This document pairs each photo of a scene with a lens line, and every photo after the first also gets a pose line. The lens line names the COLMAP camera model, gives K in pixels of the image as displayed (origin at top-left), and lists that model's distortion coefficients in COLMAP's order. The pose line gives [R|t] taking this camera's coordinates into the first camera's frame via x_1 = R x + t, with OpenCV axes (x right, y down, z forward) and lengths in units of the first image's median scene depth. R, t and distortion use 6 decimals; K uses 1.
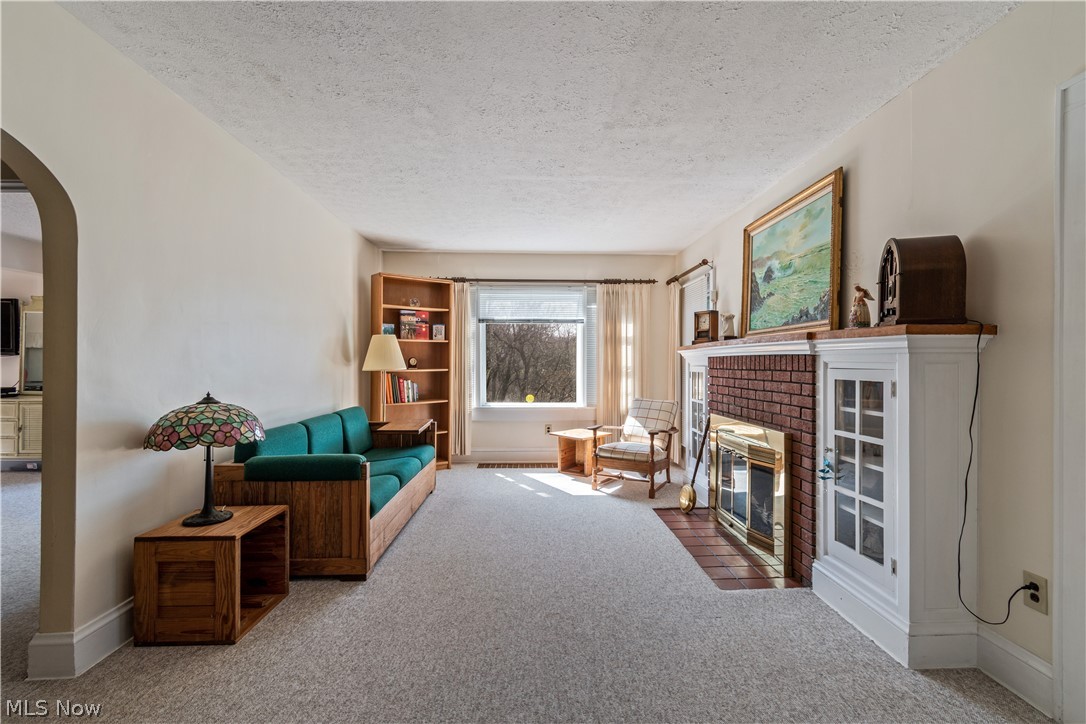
lens RADIAL K [[485.5, 0, 544.6], [0, 485.5, 358.1], [0, 0, 1]] dist [0.003225, -0.001122]
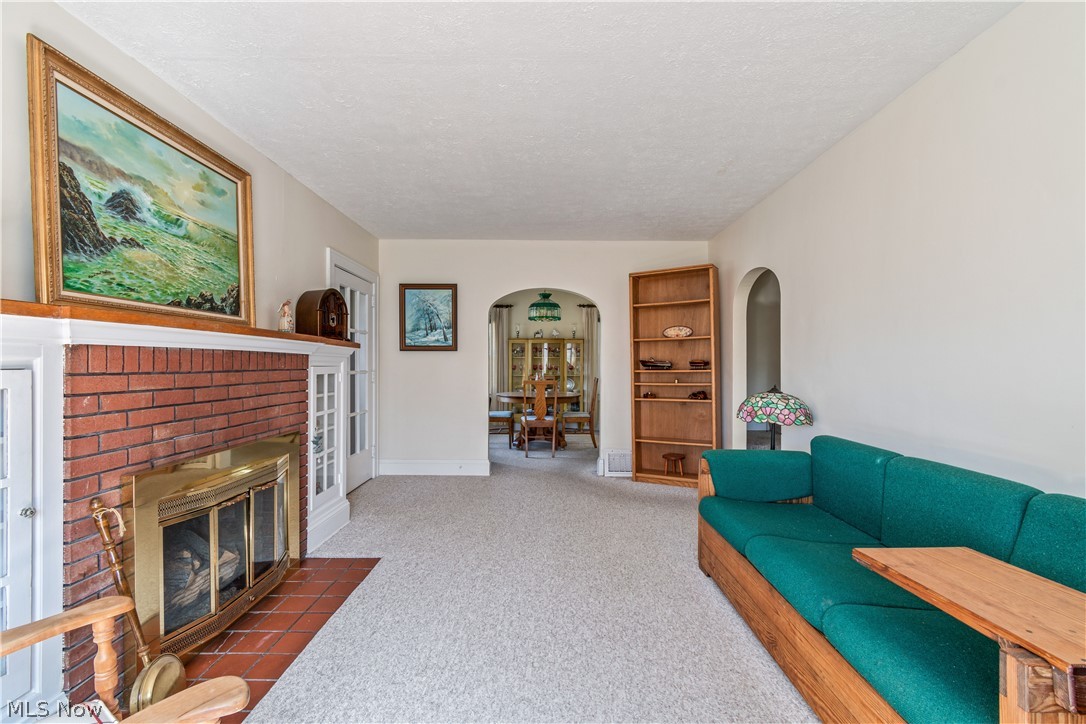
lens RADIAL K [[485.5, 0, 543.0], [0, 485.5, 363.9], [0, 0, 1]] dist [0.003225, -0.001122]
pose [[-0.999237, -0.003592, 0.038882, -0.056096], [-0.003900, 0.999962, -0.007847, 0.018901], [-0.038852, -0.007993, -0.999213, 1.831874]]
